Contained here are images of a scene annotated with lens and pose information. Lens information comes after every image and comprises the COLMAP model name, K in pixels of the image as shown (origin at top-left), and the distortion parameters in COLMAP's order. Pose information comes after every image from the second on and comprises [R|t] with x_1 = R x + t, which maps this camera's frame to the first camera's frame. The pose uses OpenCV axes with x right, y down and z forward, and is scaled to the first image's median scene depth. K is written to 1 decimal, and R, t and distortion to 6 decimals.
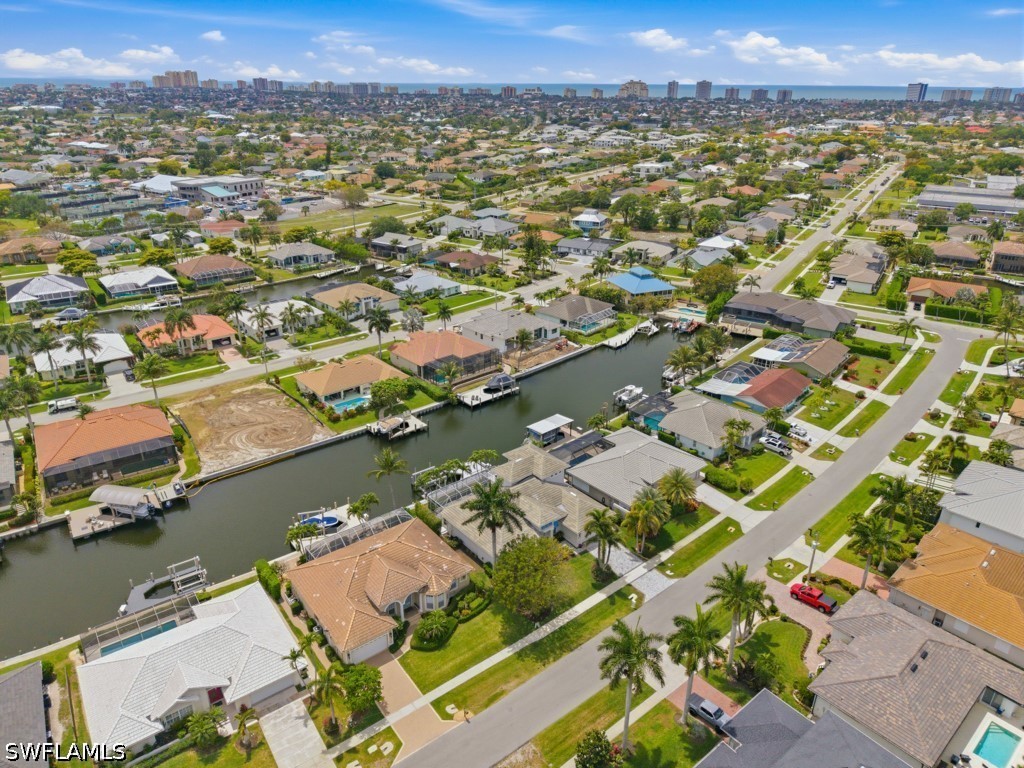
lens RADIAL K [[690.2, 0, 507.7], [0, 690.2, 385.6], [0, 0, 1]] dist [0.007237, -0.000812]
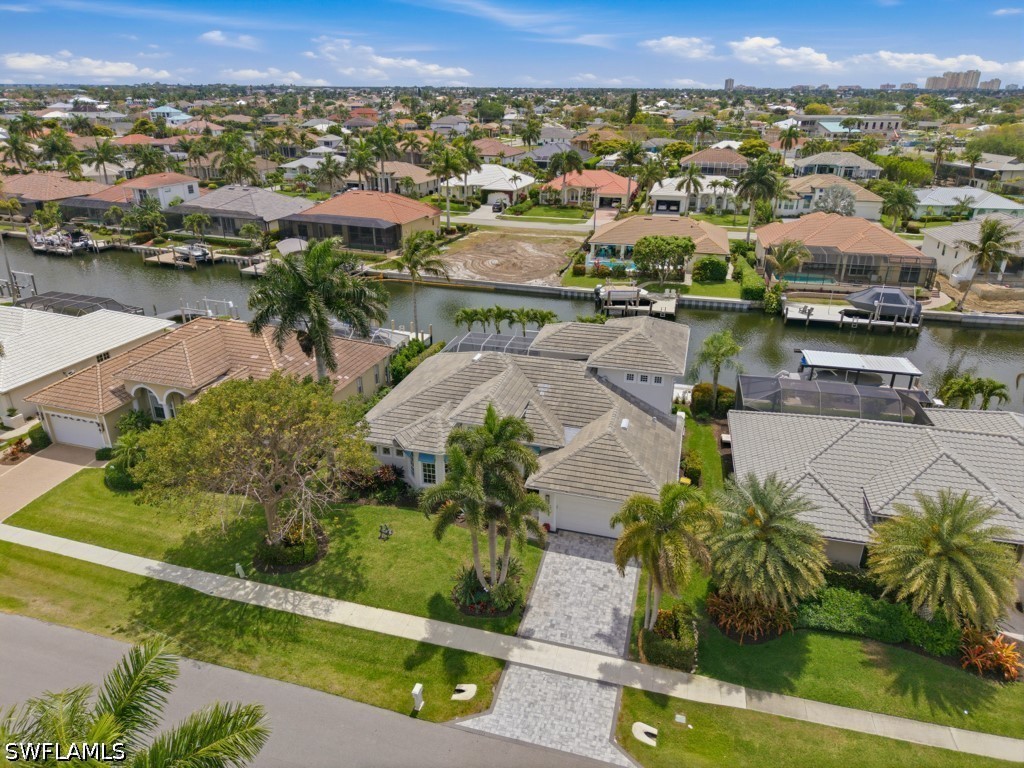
lens RADIAL K [[690.2, 0, 507.7], [0, 690.2, 385.6], [0, 0, 1]] dist [0.007237, -0.000812]
pose [[0.564529, 0.320930, -0.760468, 0.281818], [-0.335972, 0.930885, 0.143442, 0.083111], [0.753943, 0.174519, 0.633335, 0.556237]]
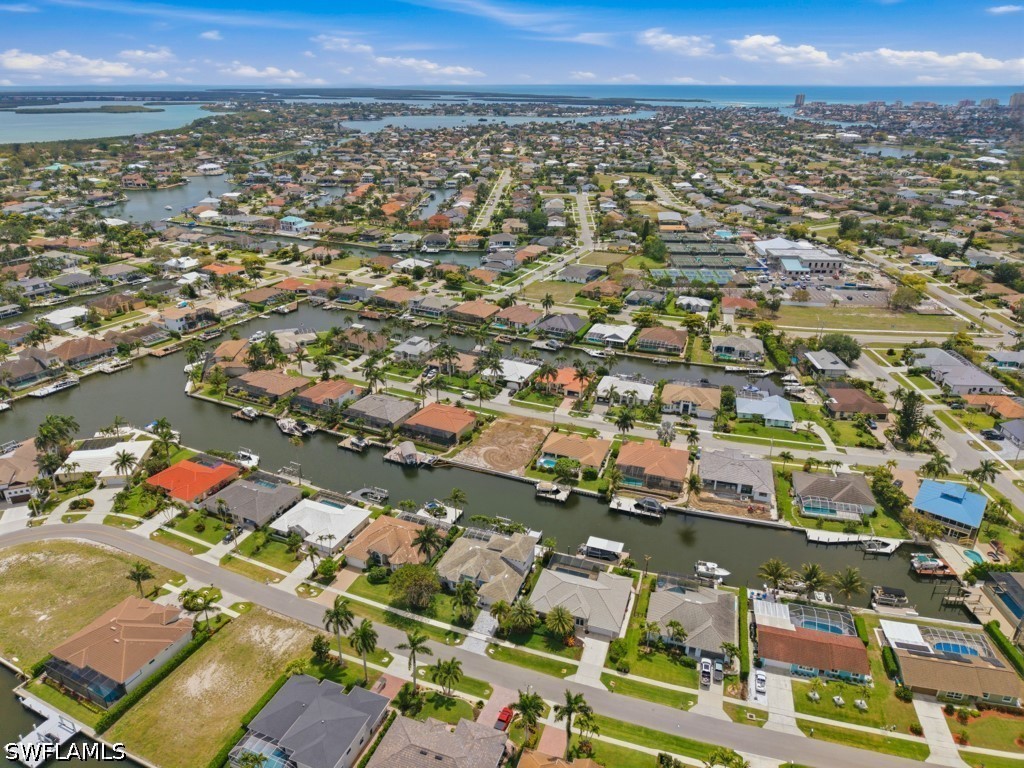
lens RADIAL K [[690.2, 0, 507.7], [0, 690.2, 385.6], [0, 0, 1]] dist [0.007237, -0.000812]
pose [[0.479932, 0.348994, -0.804903, 0.925794], [-0.353880, 0.916530, 0.186389, -0.399784], [0.802767, 0.195385, 0.563374, 0.064489]]
